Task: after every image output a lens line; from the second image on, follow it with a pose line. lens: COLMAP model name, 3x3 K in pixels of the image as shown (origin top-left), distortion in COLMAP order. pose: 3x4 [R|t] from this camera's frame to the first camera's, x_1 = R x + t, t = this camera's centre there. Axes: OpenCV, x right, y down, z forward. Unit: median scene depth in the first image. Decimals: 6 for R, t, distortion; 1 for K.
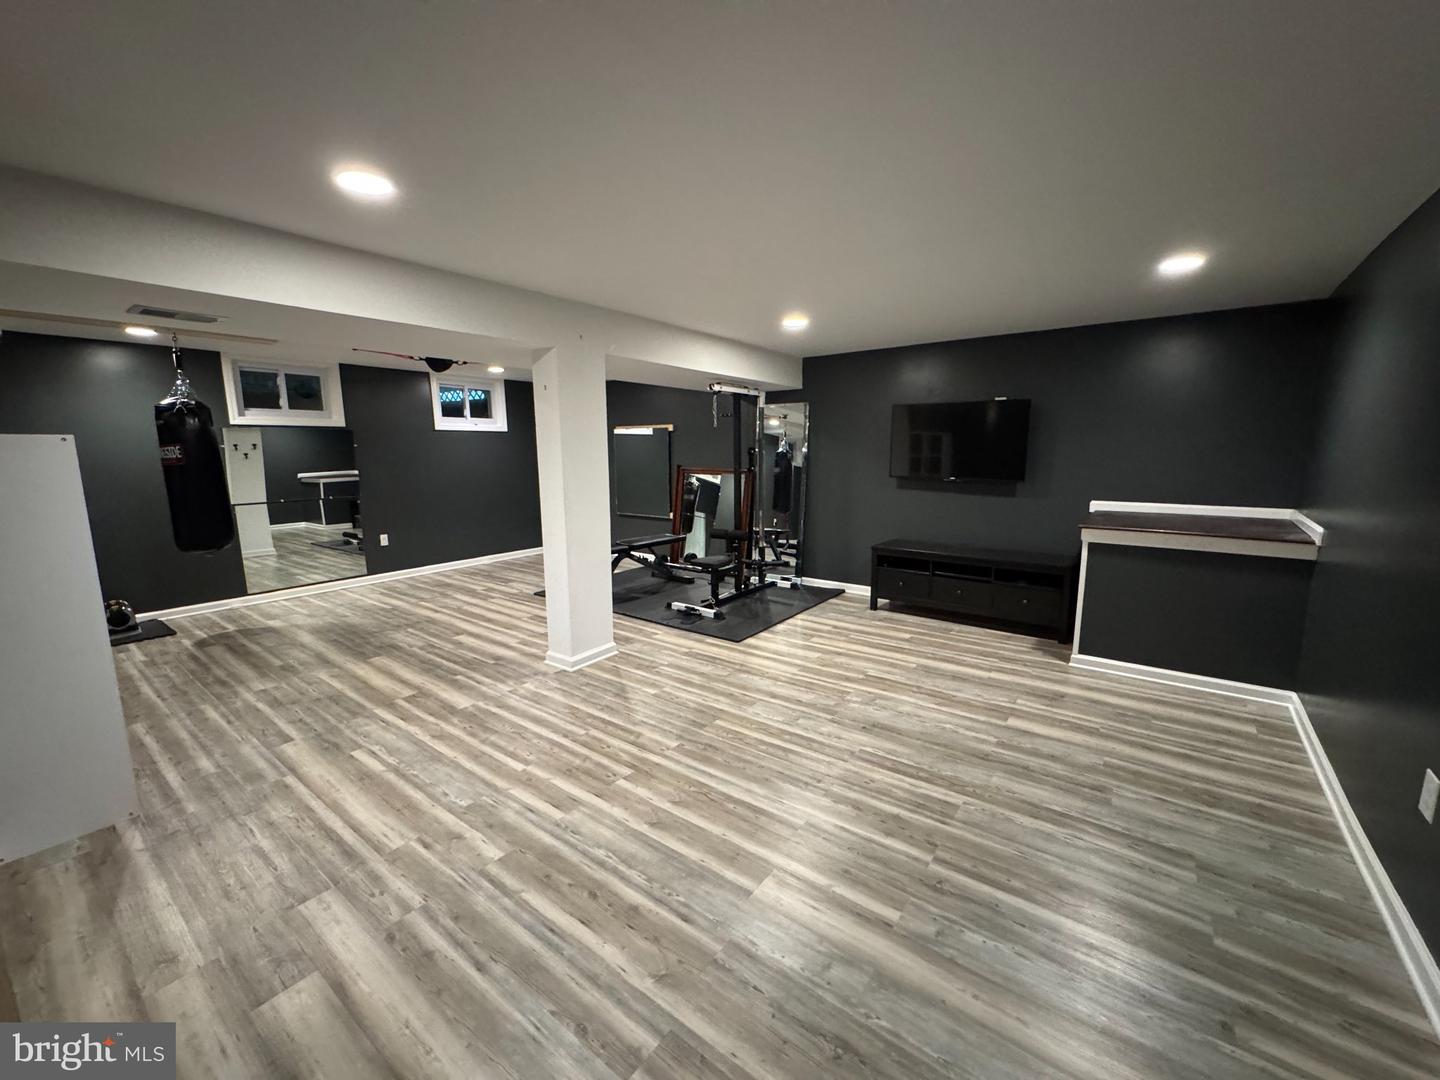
lens RADIAL K [[574.9, 0, 716.4], [0, 574.9, 533.0], [0, 0, 1]] dist [-0.002145, 0.001280]
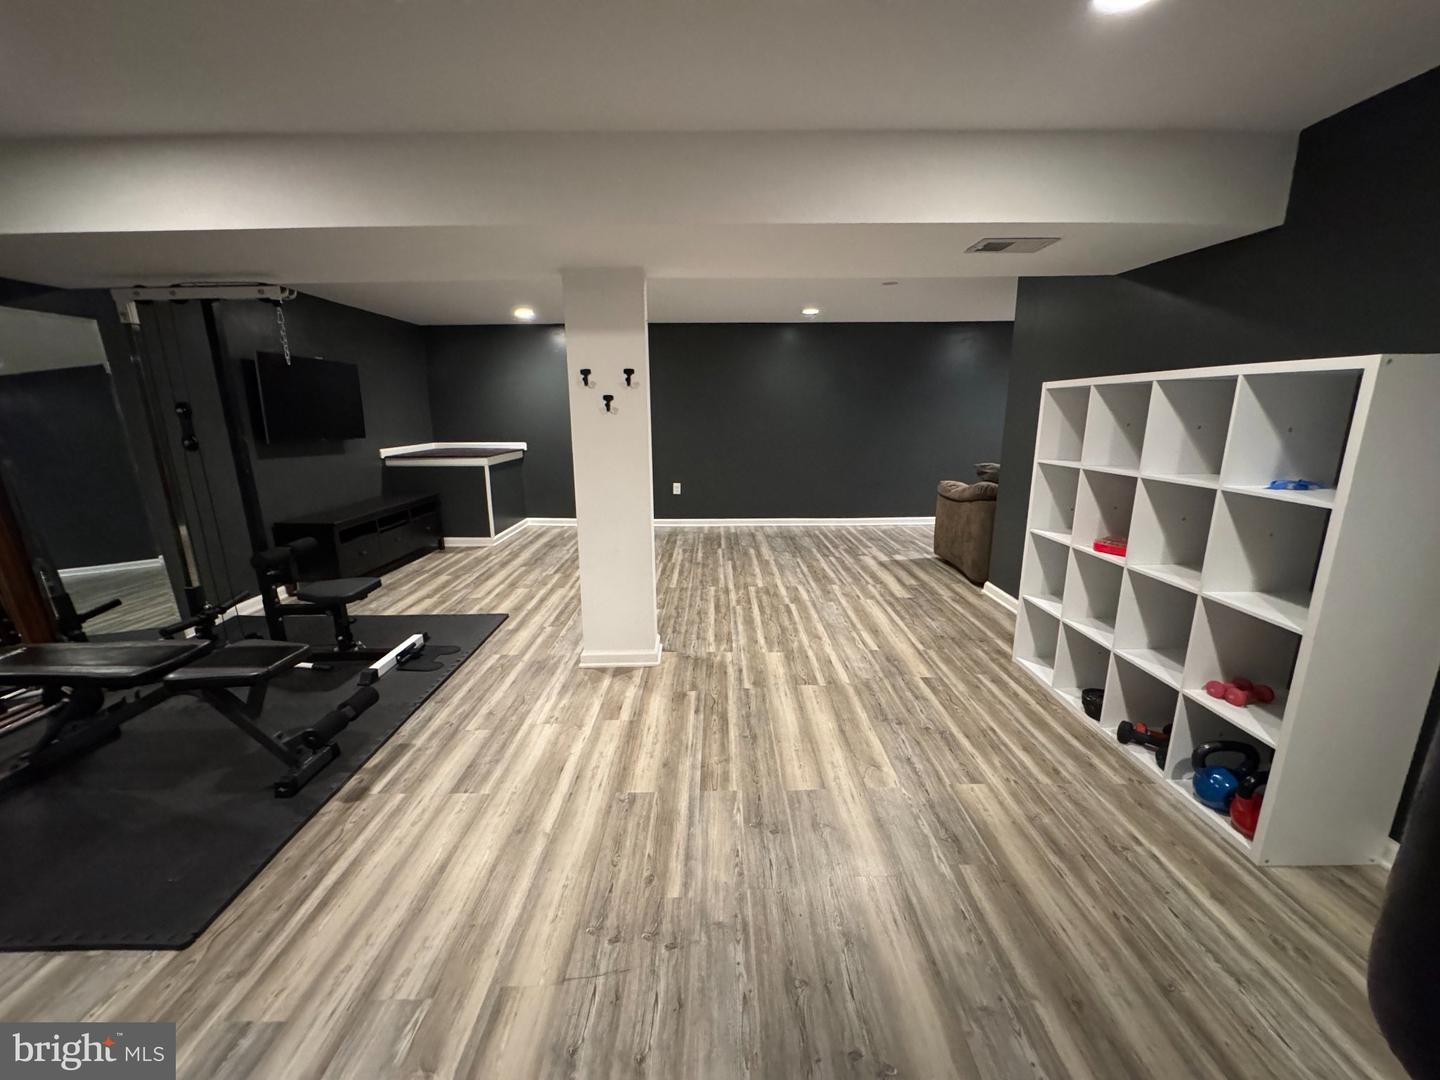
lens RADIAL K [[574.9, 0, 716.9], [0, 574.9, 539.4], [0, 0, 1]] dist [-0.002145, 0.001280]
pose [[-0.605018, -0.167340, 0.778428, -1.048388], [0.131161, 0.943362, 0.304738, -0.198696], [-0.785334, 0.286472, -0.548803, 1.465949]]
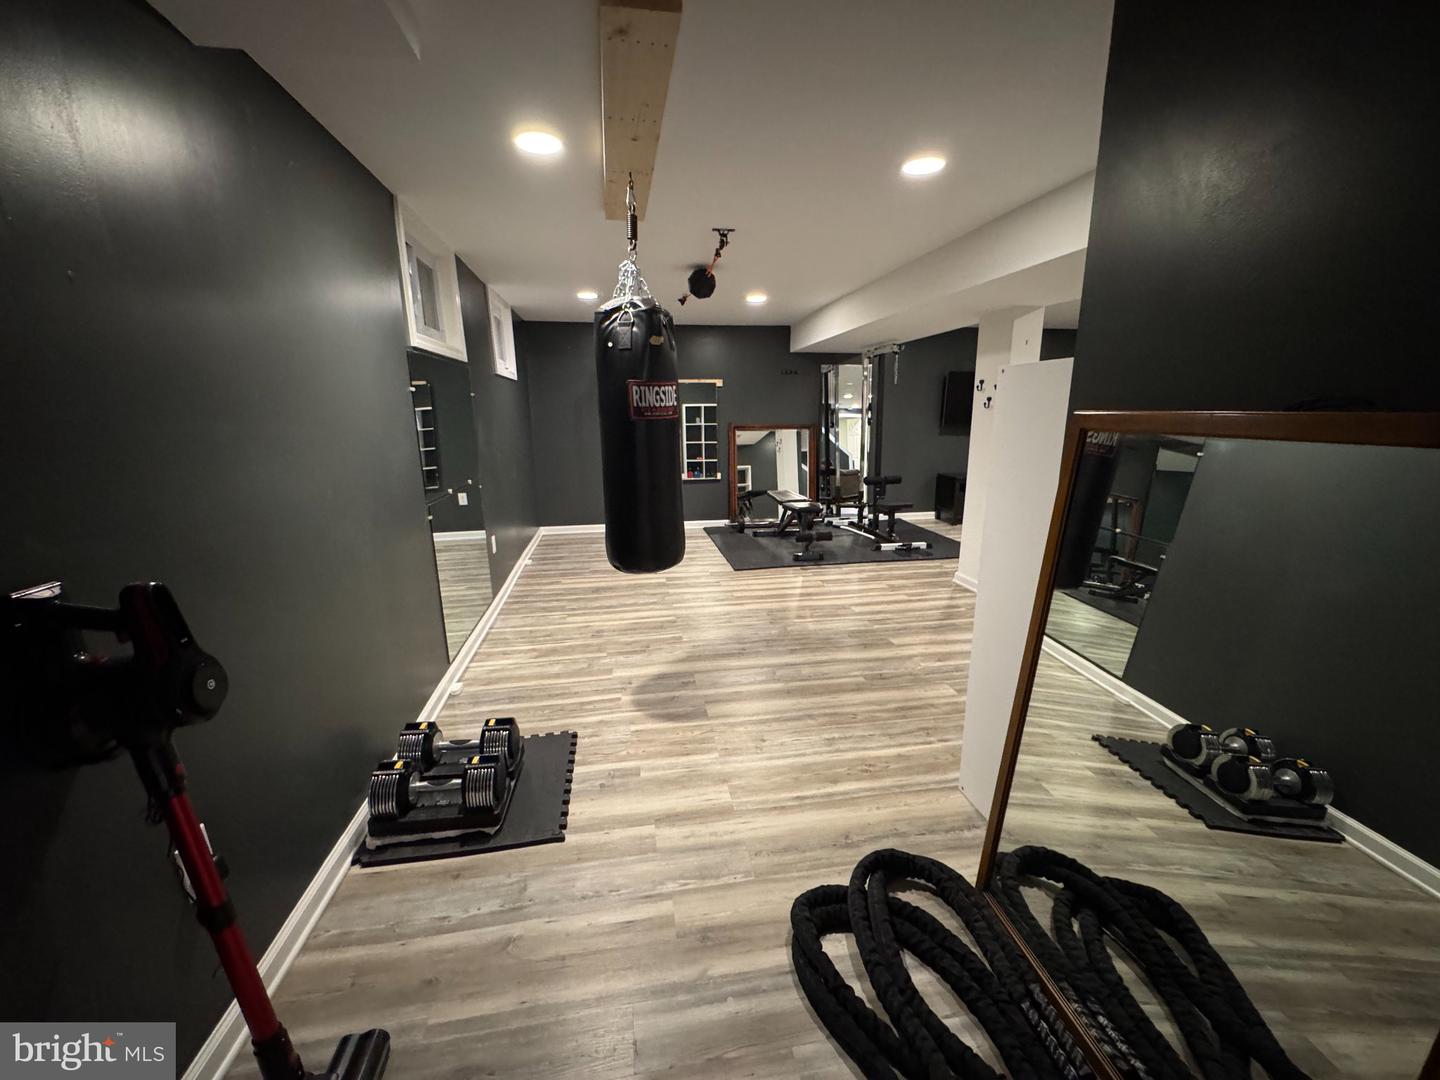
lens RADIAL K [[574.9, 0, 720.6], [0, 574.9, 534.3], [0, 0, 1]] dist [-0.002145, 0.001280]
pose [[0.685925, -0.149589, 0.712130, -1.545814], [0.109569, 0.988716, 0.102151, -0.065603], [-0.719375, 0.007960, 0.694576, 0.664425]]
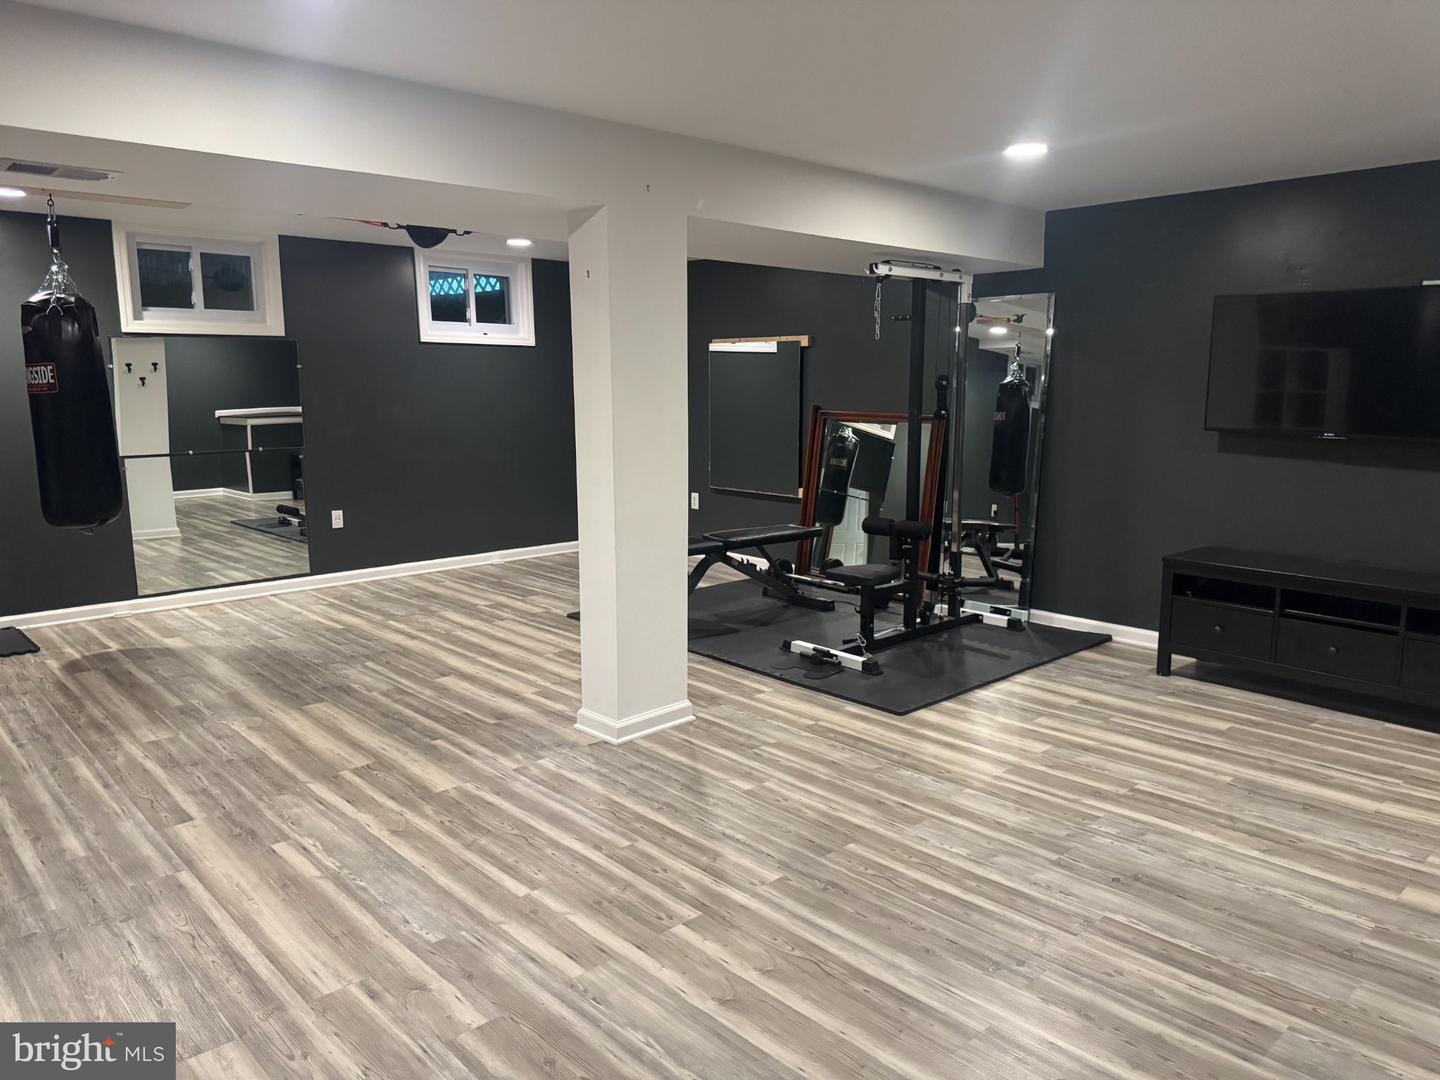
lens RADIAL K [[1018.1, 0, 722.1], [0, 1018.1, 527.8], [0, 0, 1]] dist [0.033806, -0.040082]
pose [[0.985040, 0.032284, -0.169274, 0.032077], [-0.031866, 0.999479, 0.005184, 0.004588], [0.169353, 0.000288, 0.985555, -0.033764]]
